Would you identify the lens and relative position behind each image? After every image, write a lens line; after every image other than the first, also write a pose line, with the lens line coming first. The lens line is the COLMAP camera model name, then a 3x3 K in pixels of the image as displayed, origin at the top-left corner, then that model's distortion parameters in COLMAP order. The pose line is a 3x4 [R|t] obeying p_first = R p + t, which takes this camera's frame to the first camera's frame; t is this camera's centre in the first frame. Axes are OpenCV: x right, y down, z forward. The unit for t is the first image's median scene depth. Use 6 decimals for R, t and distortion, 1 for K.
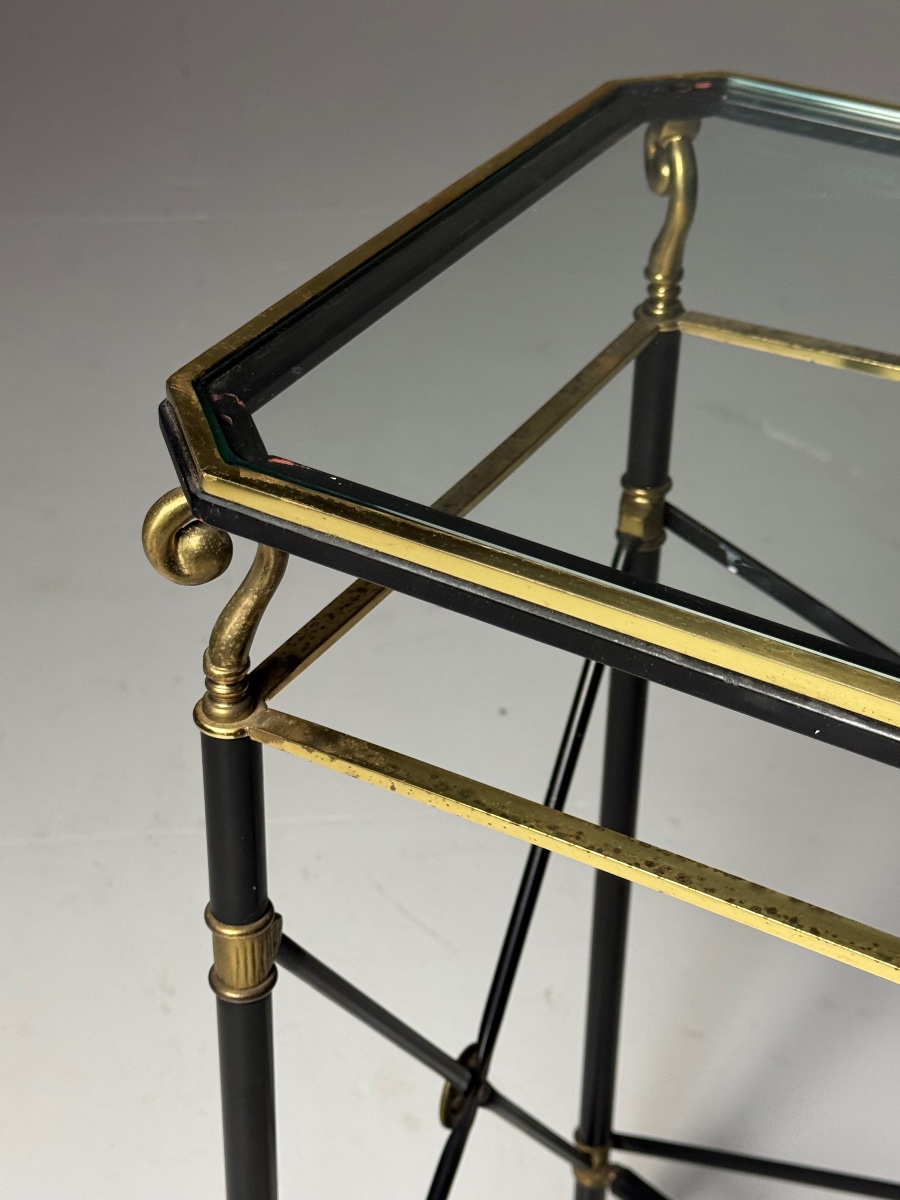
lens RADIAL K [[2008.7, 0, 440.9], [0, 2008.7, 600.0], [0, 0, 1]] dist [0.138737, 0.000000]
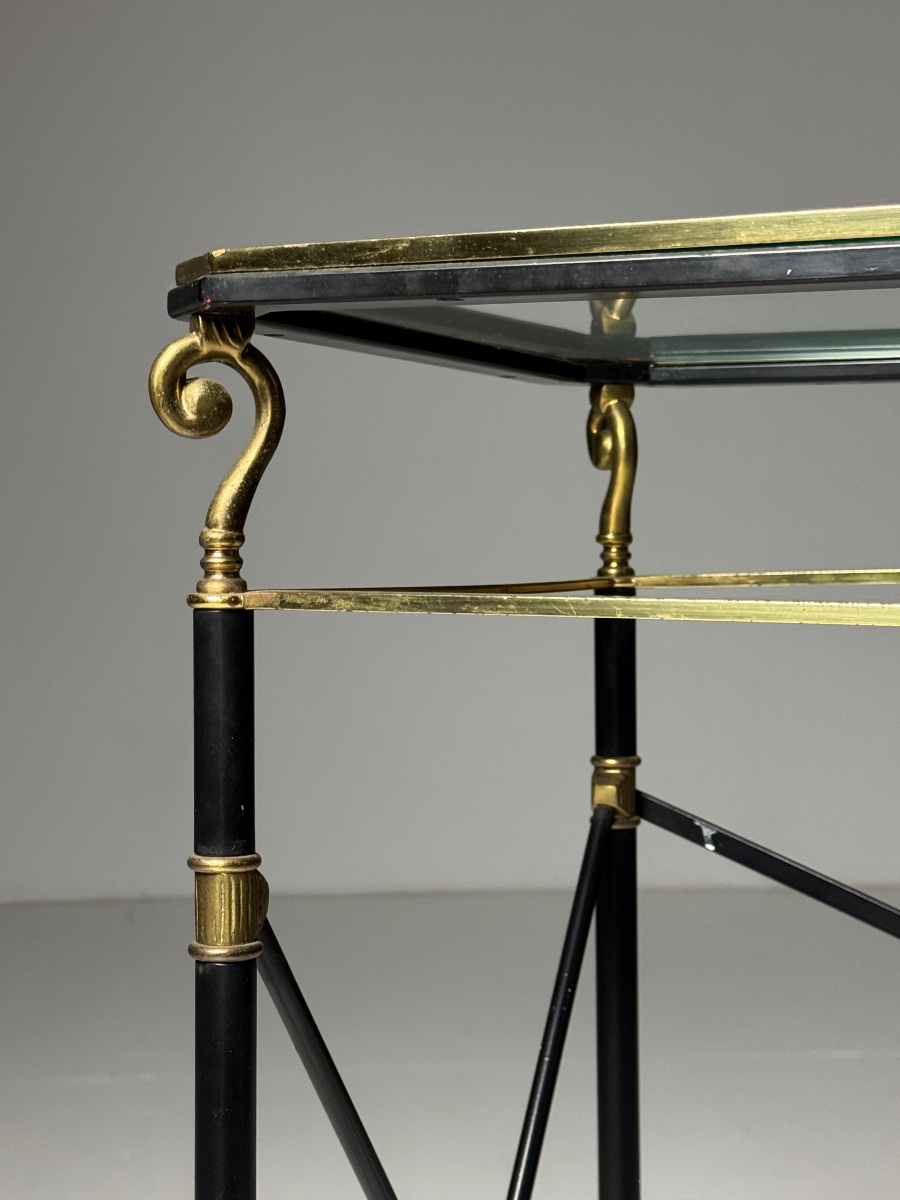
lens RADIAL K [[2008.7, 0, 459.0], [0, 2008.7, 600.4], [0, 0, 1]] dist [0.138737, 0.000000]
pose [[0.998614, -0.021079, 0.048217, -0.027060], [0.044275, 0.831776, -0.553344, 0.474125], [-0.028442, 0.554712, 0.831556, 0.119864]]
